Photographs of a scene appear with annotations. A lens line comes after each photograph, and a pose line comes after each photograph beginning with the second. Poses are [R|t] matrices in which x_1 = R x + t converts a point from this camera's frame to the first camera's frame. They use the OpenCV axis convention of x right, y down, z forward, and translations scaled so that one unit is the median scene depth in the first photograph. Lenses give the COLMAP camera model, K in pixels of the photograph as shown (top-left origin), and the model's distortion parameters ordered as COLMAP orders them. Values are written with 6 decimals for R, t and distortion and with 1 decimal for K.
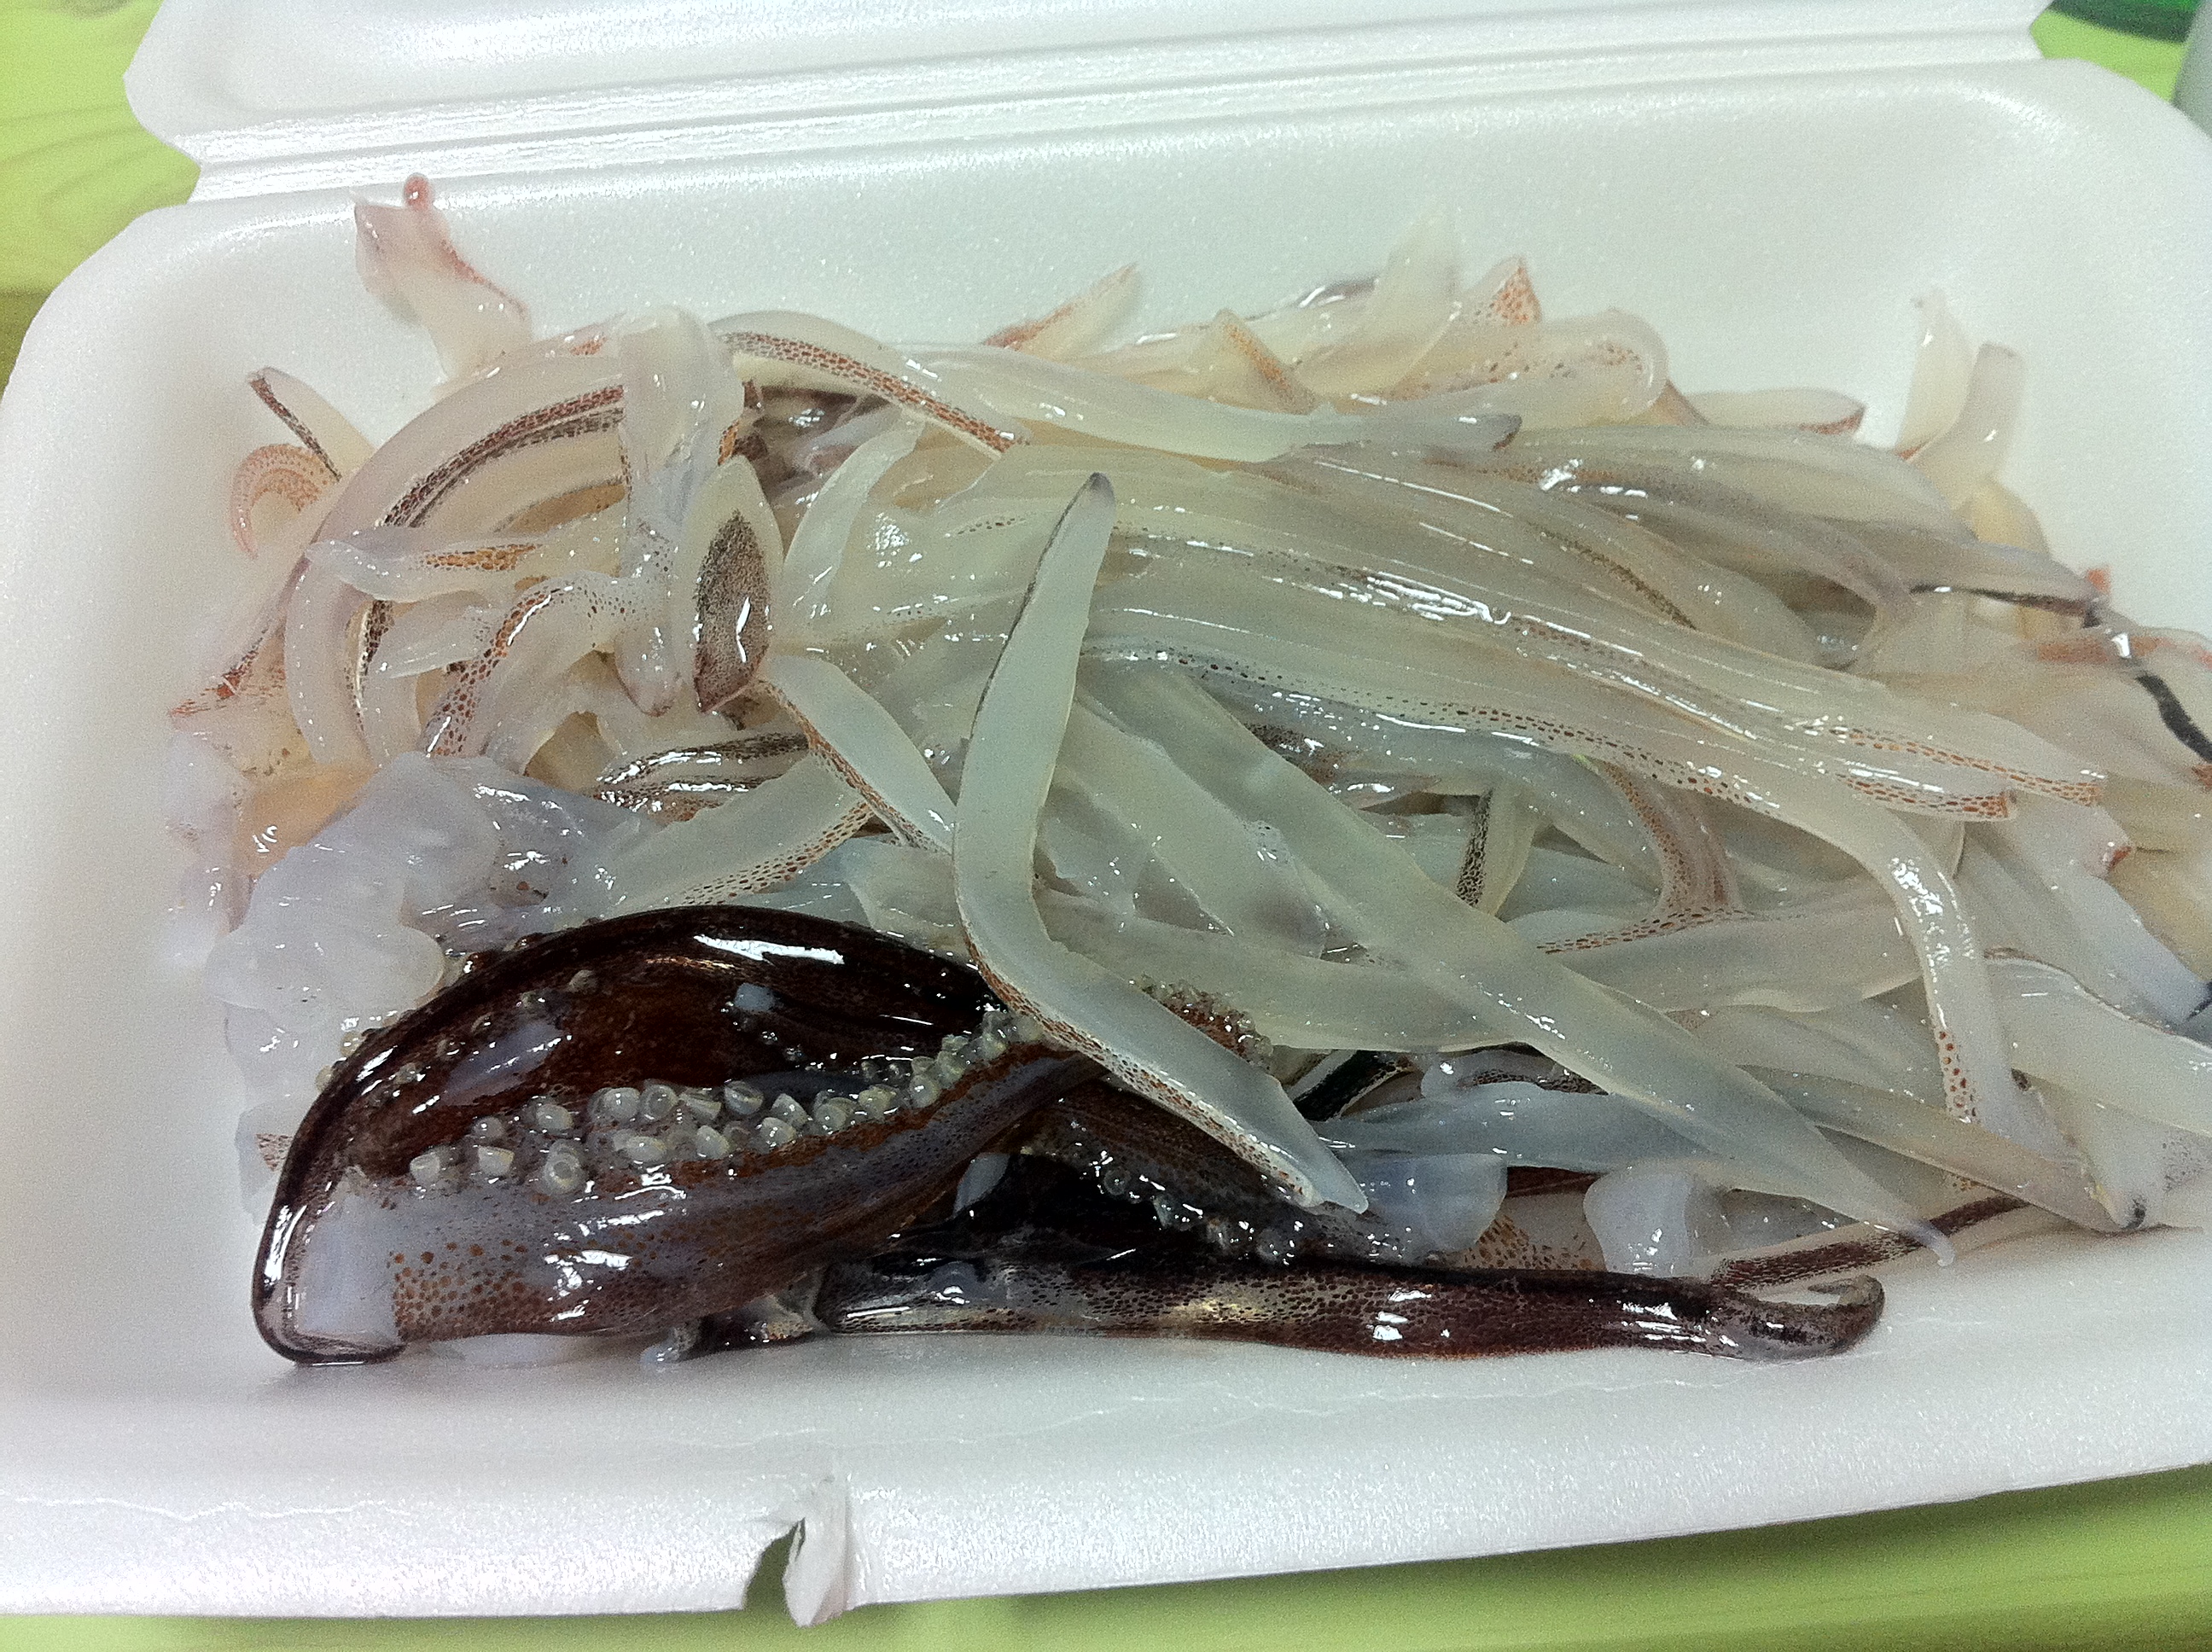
lens RADIAL K [[2241.7, 0, 1099.6], [0, 2241.7, 821.0], [0, 0, 1]] dist [0.036284, 0.000000]
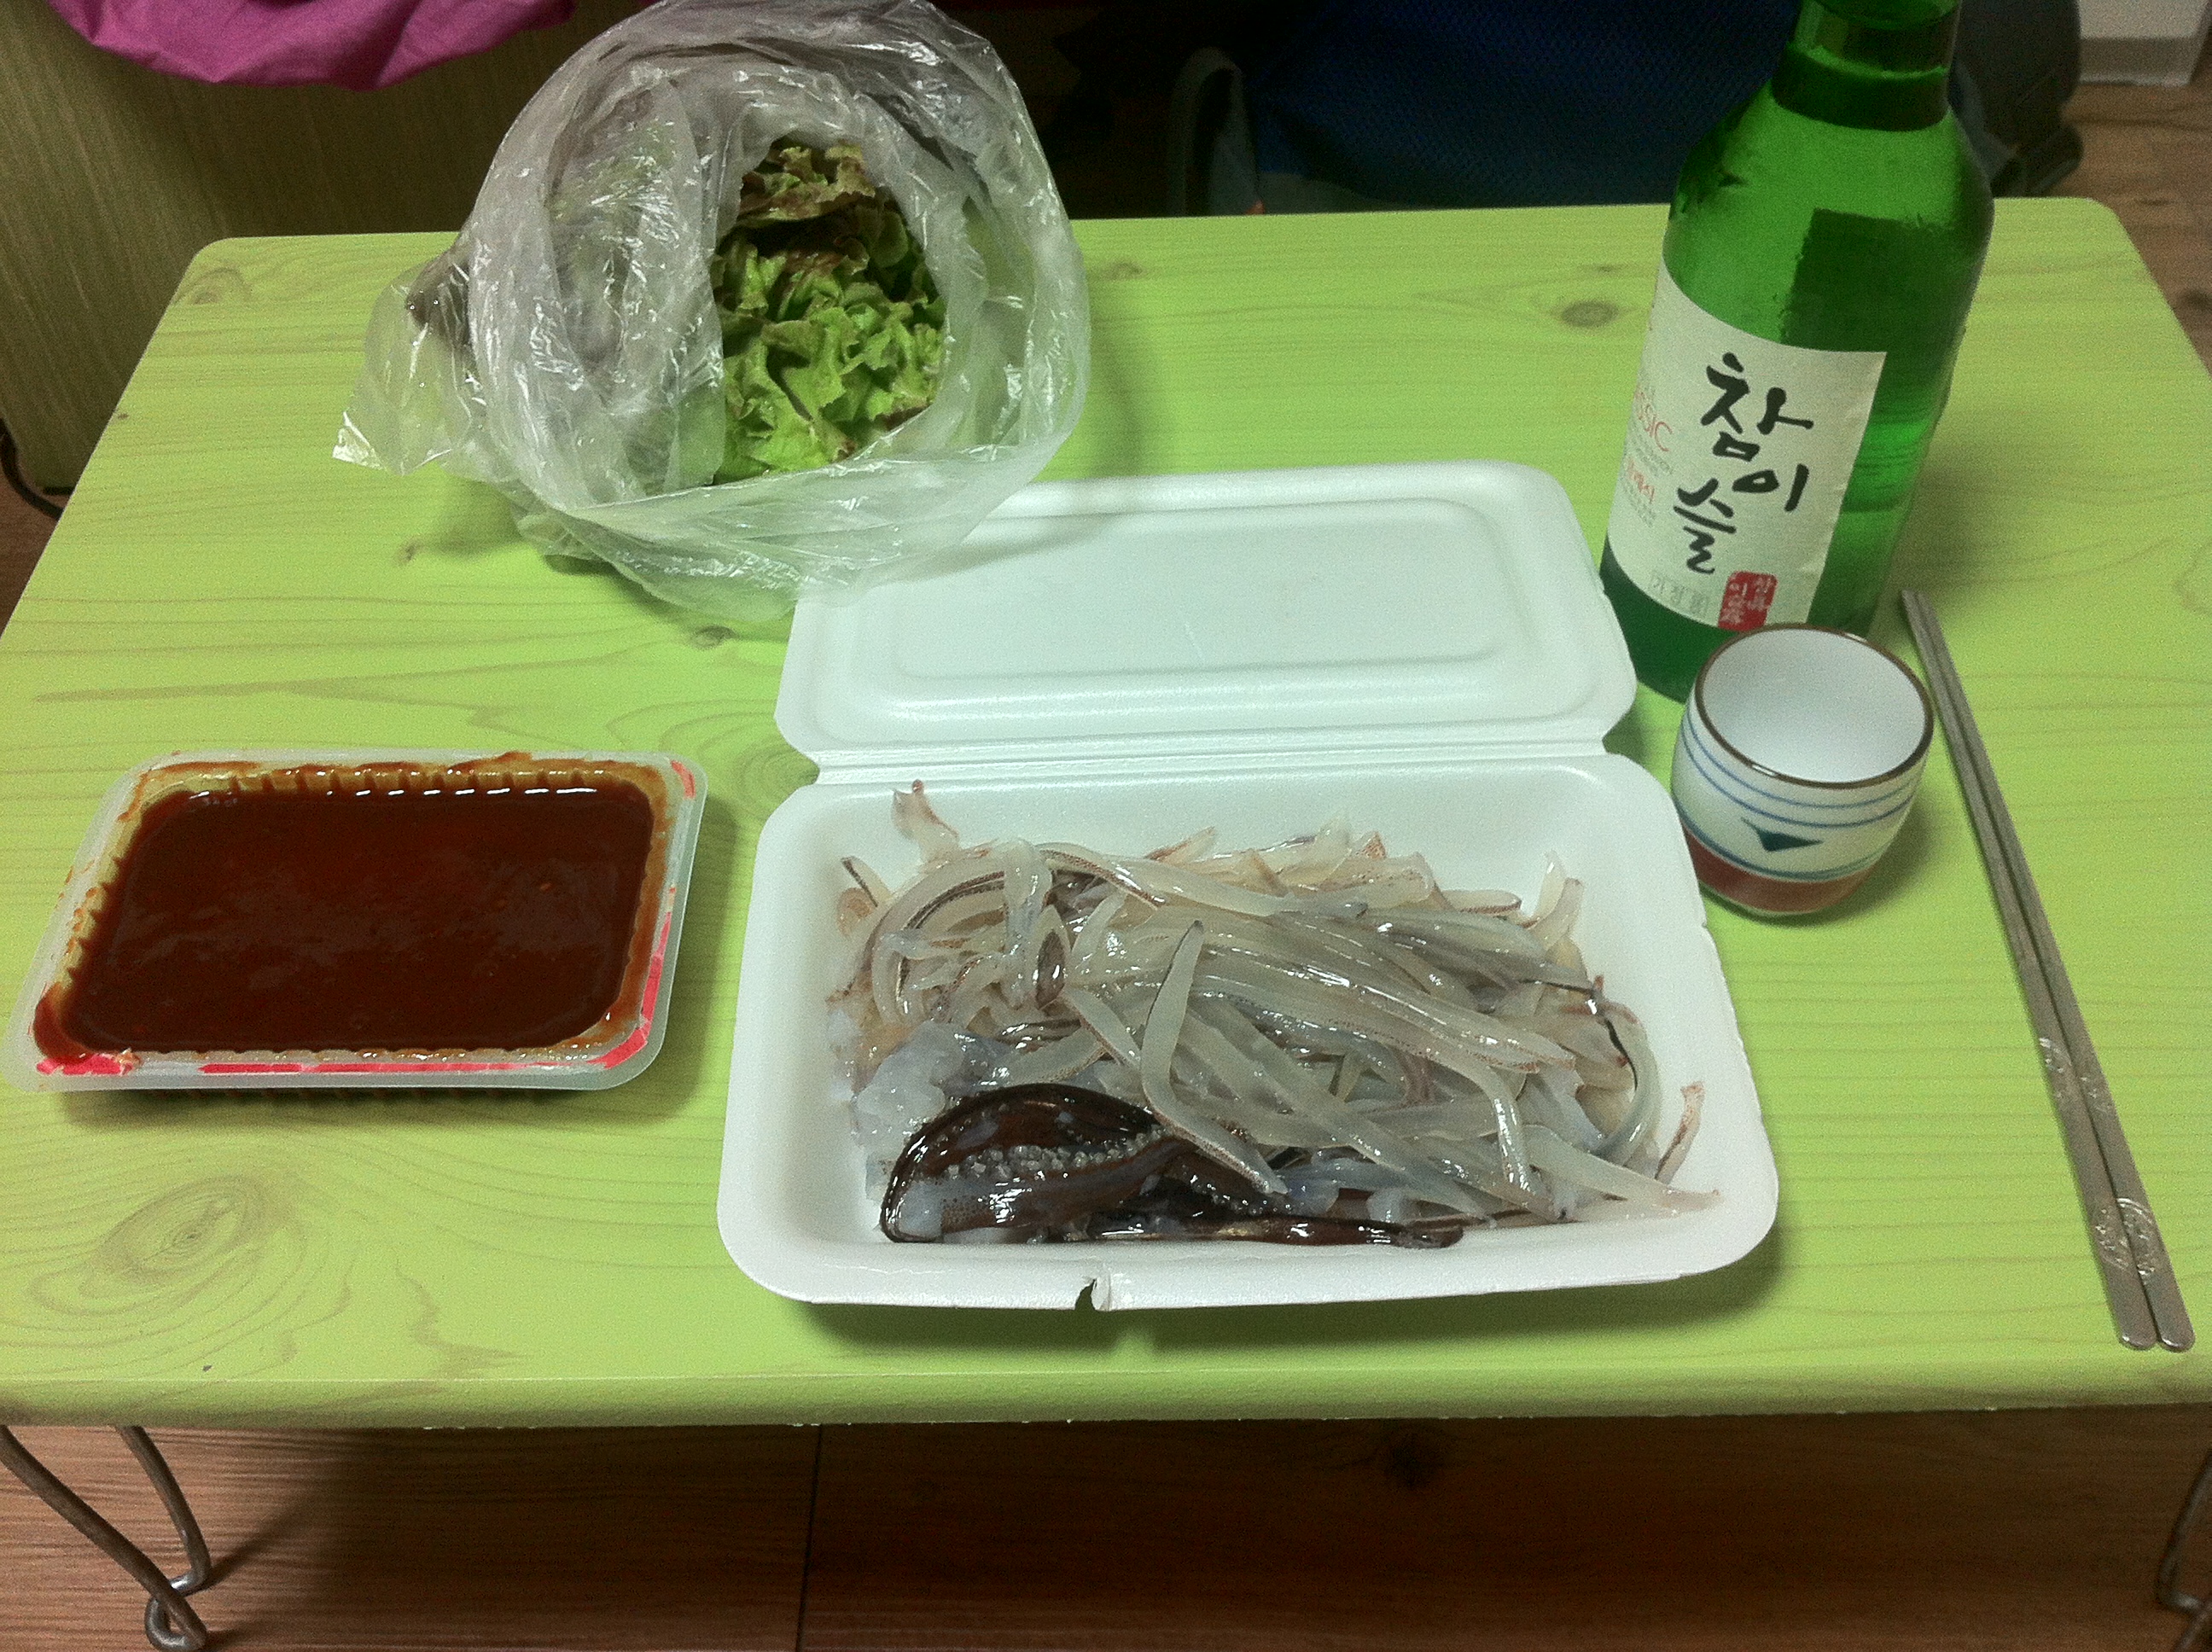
lens RADIAL K [[2241.7, 0, 1111.6], [0, 2241.7, 815.8], [0, 0, 1]] dist [0.036284, 0.000000]
pose [[0.999001, 0.043823, -0.008780, -0.084544], [-0.044589, 0.990704, -0.128521, 0.058497], [0.003066, 0.128784, 0.991668, -1.587449]]
